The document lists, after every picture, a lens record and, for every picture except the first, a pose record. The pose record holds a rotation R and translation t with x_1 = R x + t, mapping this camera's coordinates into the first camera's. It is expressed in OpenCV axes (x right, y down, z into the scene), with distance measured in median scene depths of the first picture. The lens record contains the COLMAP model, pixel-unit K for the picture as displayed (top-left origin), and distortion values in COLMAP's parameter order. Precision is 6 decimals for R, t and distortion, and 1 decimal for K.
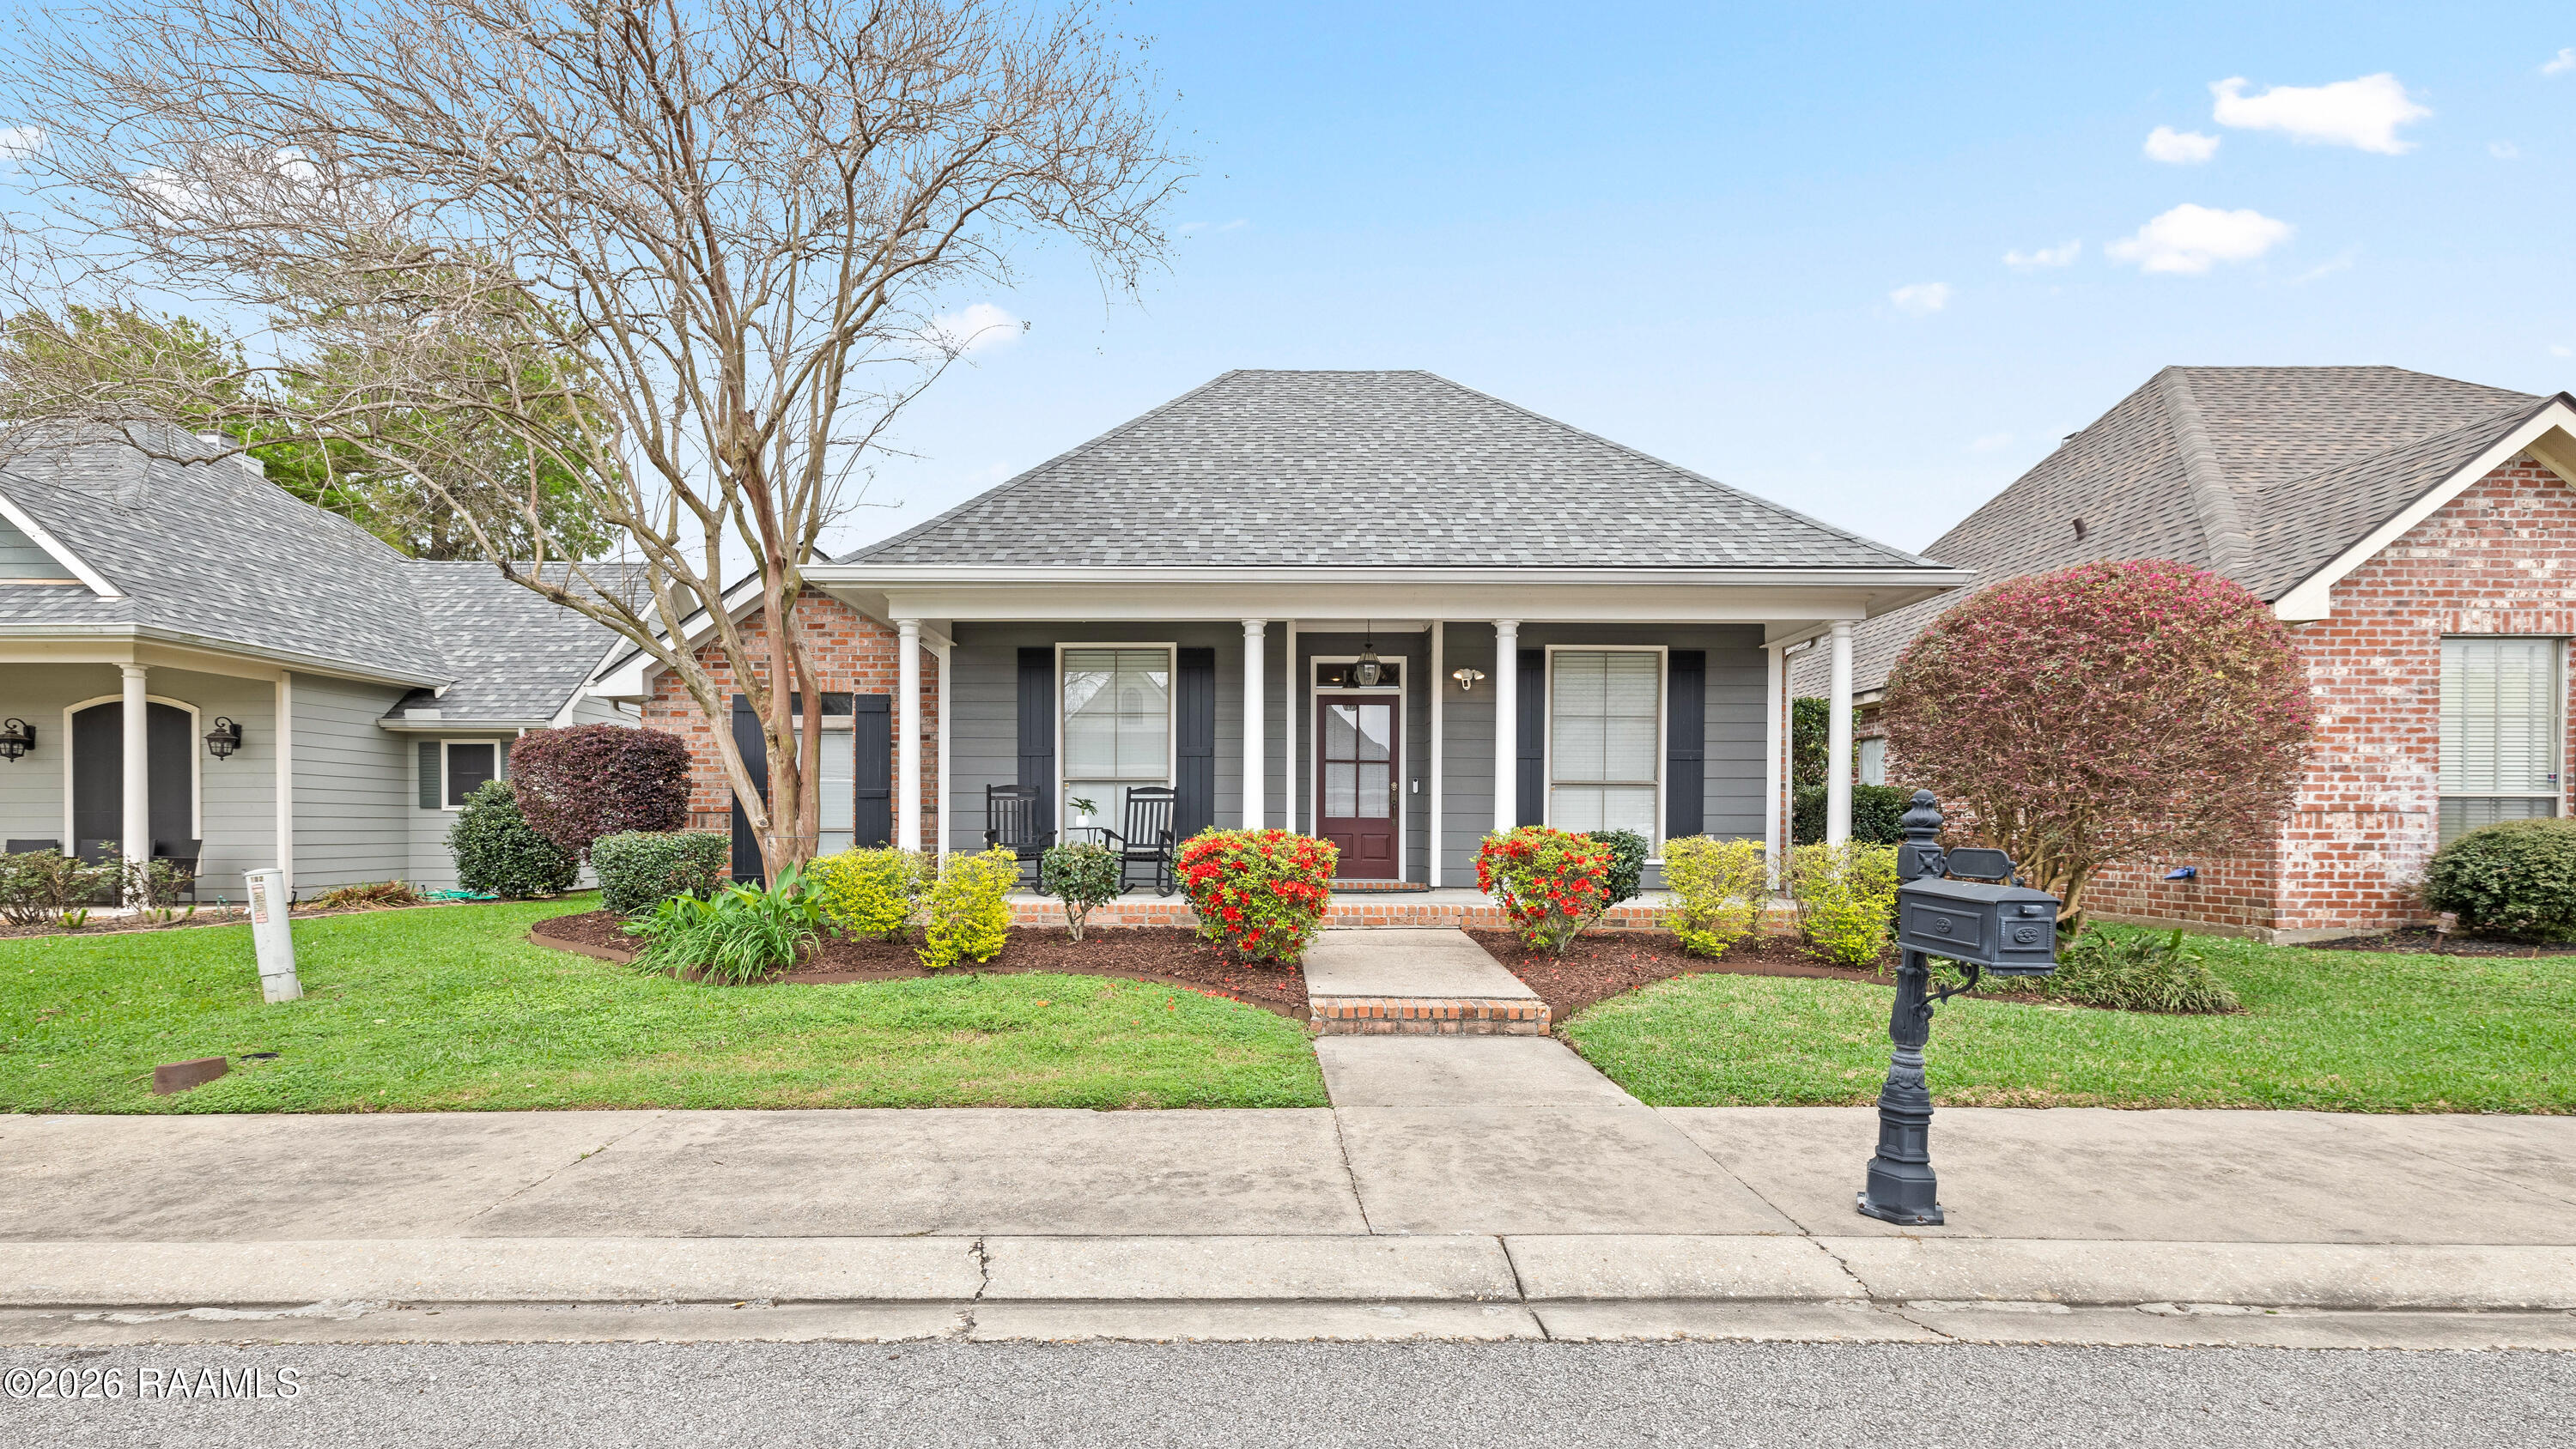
lens RADIAL K [[1191.5, 0, 1287.5], [0, 1191.5, 787.7], [0, 0, 1]] dist [0.001977, 0.000402]
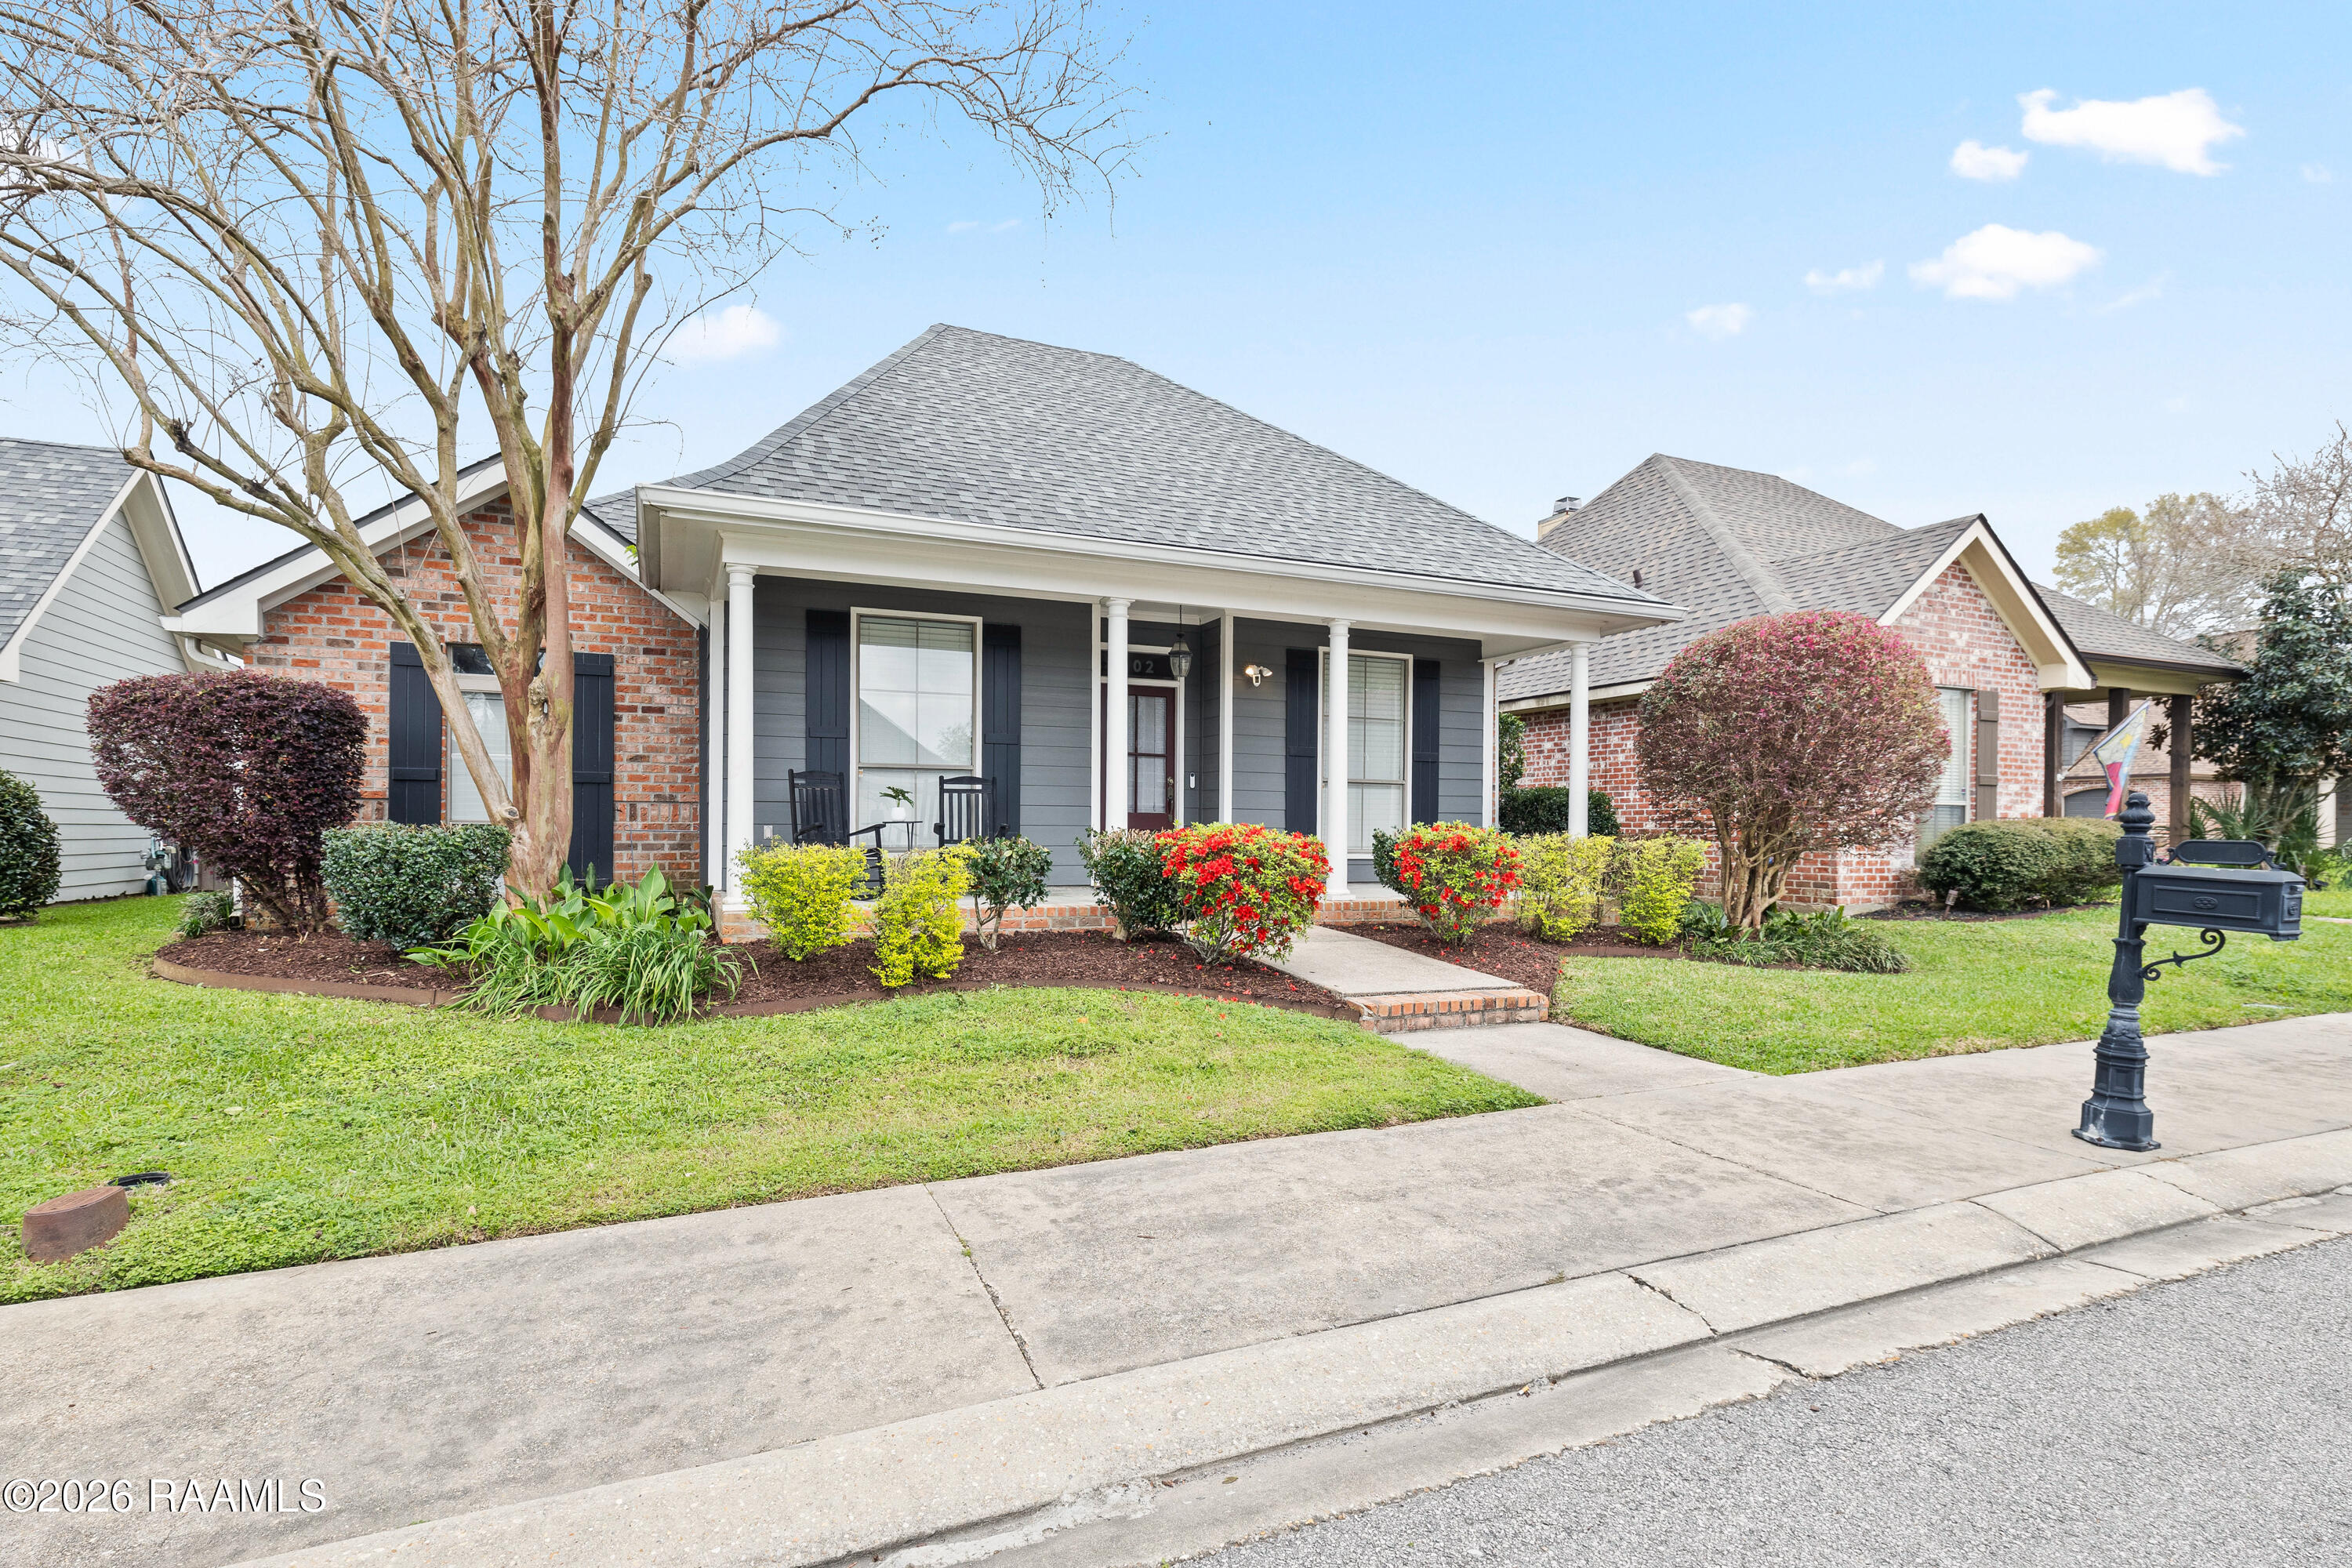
lens RADIAL K [[1199.1, 0, 1176.0], [0, 1199.1, 784.0], [0, 0, 1]] dist [0.002974, 0.001386]
pose [[0.910705, 0.018363, 0.412649, -0.487453], [-0.017623, 0.999829, -0.005598, 0.010303], [-0.412681, -0.002174, 0.910873, 0.161807]]
